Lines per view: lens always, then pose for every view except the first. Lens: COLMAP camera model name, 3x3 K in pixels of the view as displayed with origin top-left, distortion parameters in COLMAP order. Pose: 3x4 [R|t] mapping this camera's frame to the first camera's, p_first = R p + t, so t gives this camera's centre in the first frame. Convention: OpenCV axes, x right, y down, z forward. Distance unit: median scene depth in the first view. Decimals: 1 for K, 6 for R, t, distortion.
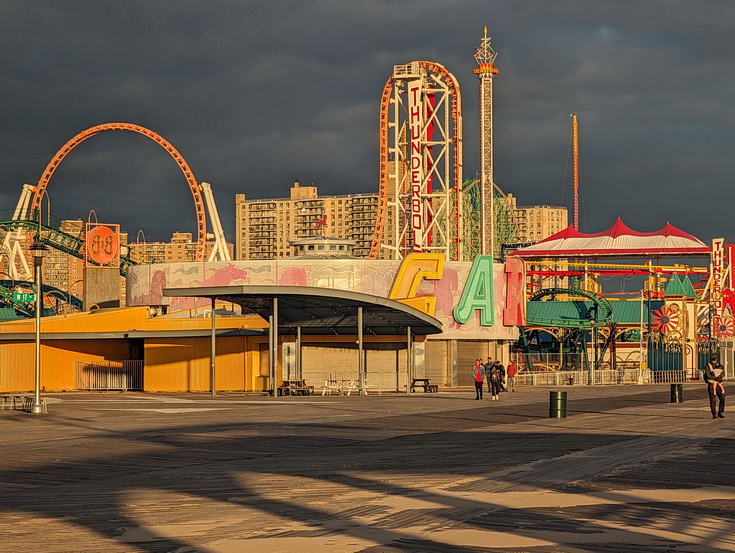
lens RADIAL K [[2499.5, 0, 366.7], [0, 2499.5, 277.7], [0, 0, 1]] dist [0.286956, 0.000000]
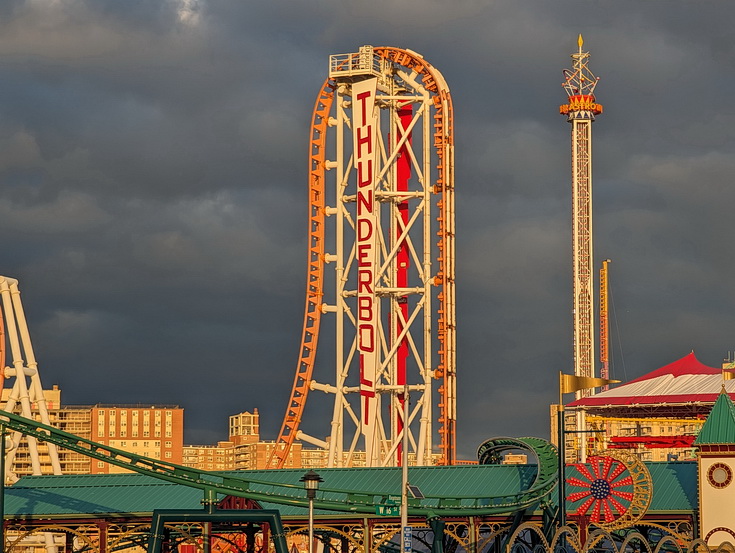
lens RADIAL K [[2499.5, 0, 369.2], [0, 2499.5, 273.0], [0, 0, 1]] dist [0.286956, 0.000000]
pose [[0.985675, -0.017682, -0.167729, 0.110434], [0.001484, 0.995360, -0.096210, 0.015335], [0.168652, 0.094583, 0.981127, 0.468369]]
